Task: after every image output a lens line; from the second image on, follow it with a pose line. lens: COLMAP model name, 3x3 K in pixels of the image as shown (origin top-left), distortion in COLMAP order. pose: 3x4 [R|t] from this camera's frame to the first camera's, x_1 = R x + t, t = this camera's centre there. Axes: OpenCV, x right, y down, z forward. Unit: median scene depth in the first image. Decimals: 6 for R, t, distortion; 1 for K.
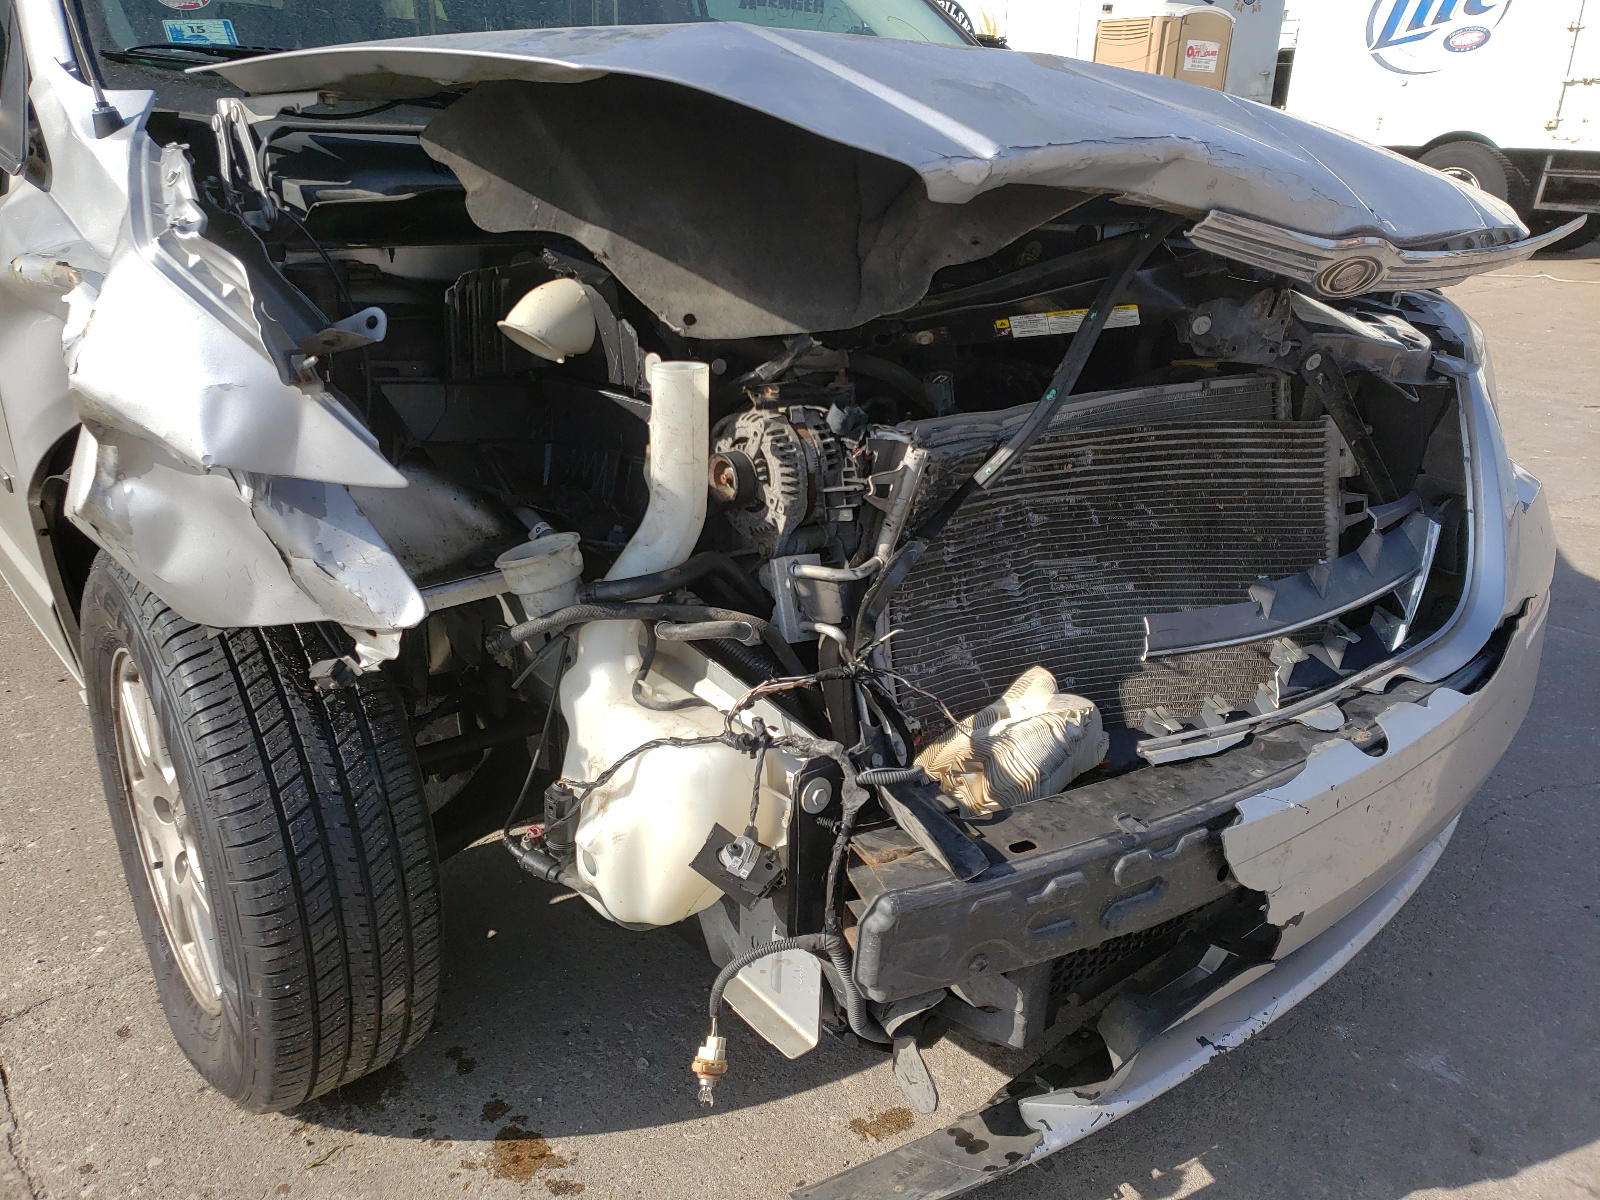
lens RADIAL K [[1199.3, 0, 800.0], [0, 1199.3, 600.0], [0, 0, 1]] dist [-0.004236, 0.000934]
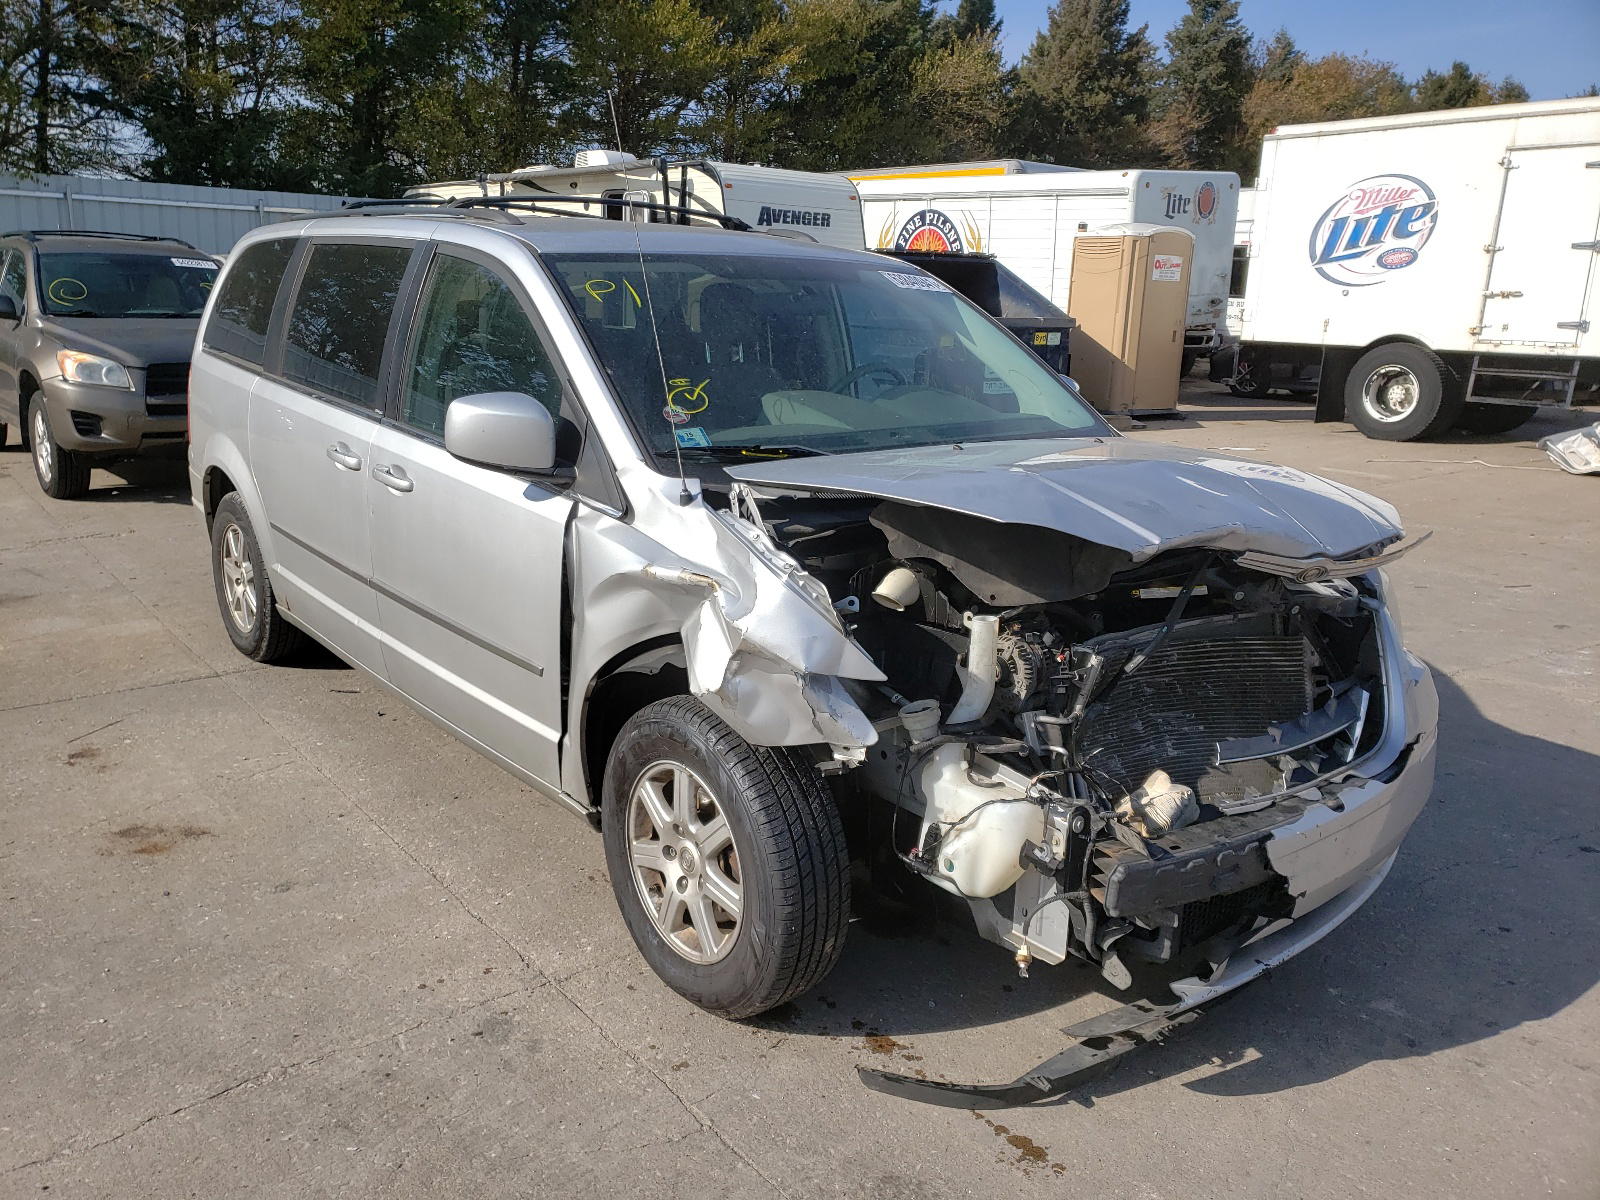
lens RADIAL K [[1194.3, 0, 779.8], [0, 1194.3, 591.2], [0, 0, 1]] dist [-0.004027, 0.001797]
pose [[0.999992, 0.000377, 0.004037, -0.423545], [0.000161, 0.991185, -0.132486, 0.026932], [-0.004052, 0.132485, 0.991177, -0.938792]]
